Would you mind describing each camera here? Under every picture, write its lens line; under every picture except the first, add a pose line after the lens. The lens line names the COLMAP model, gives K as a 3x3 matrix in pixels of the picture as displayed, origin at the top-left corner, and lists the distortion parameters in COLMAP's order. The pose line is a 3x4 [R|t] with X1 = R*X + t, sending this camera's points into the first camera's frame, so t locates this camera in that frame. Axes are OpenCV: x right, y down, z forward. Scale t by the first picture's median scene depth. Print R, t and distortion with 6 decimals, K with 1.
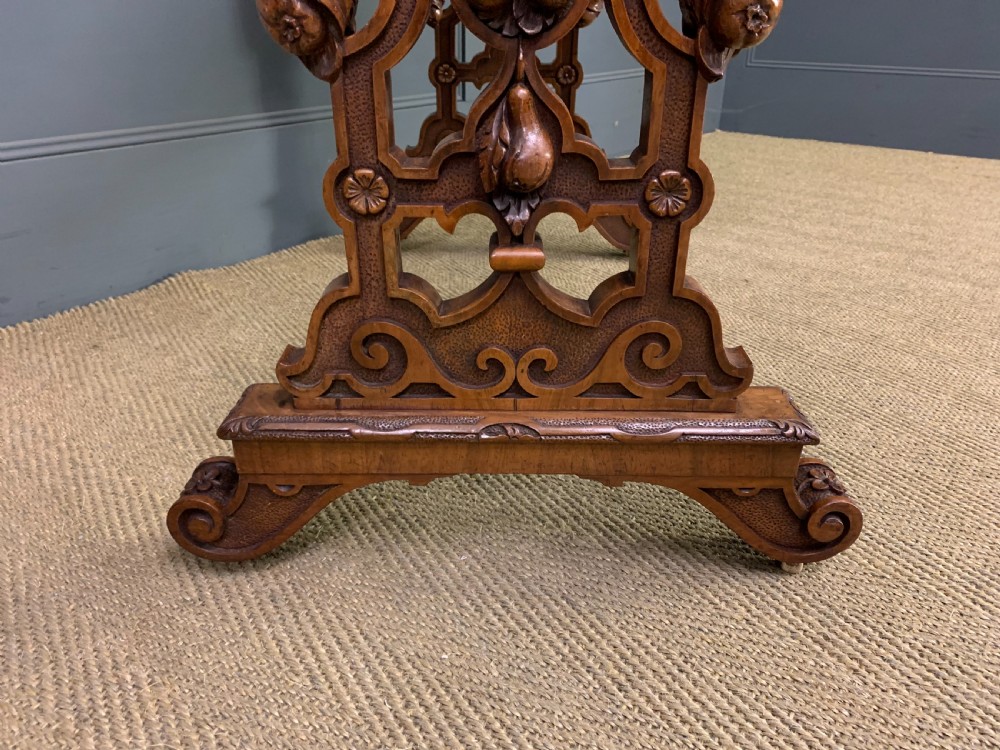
lens RADIAL K [[768.2, 0, 503.9], [0, 768.2, 378.1], [0, 0, 1]] dist [0.014128, -0.001981]
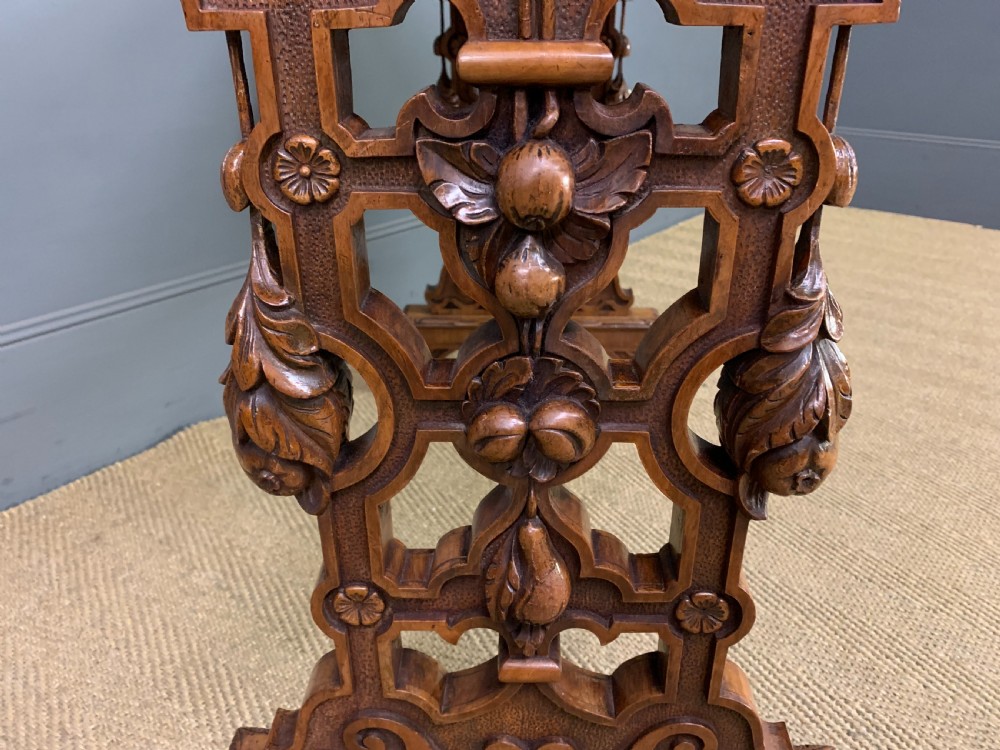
lens RADIAL K [[771.6, 0, 506.2], [0, 771.6, 373.8], [0, 0, 1]] dist [0.008063, 0.000808]
pose [[0.999377, 0.005435, -0.034869, 0.017663], [-0.005280, 0.999976, 0.004510, -0.450356], [0.034892, -0.004323, 0.999382, 0.102525]]
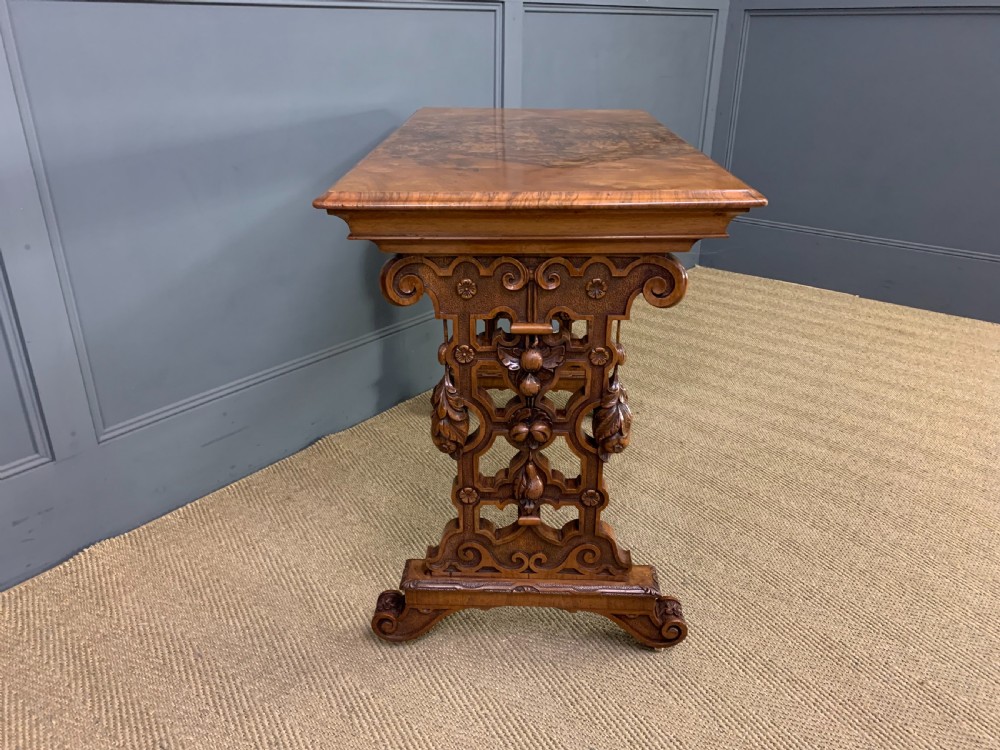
lens RADIAL K [[773.1, 0, 501.4], [0, 773.1, 370.2], [0, 0, 1]] dist [0.012940, -0.004723]
pose [[0.999284, 0.007818, -0.037019, 0.014527], [-0.008864, 0.999563, -0.028188, -0.503809], [0.036782, 0.028496, 0.998917, -1.288100]]
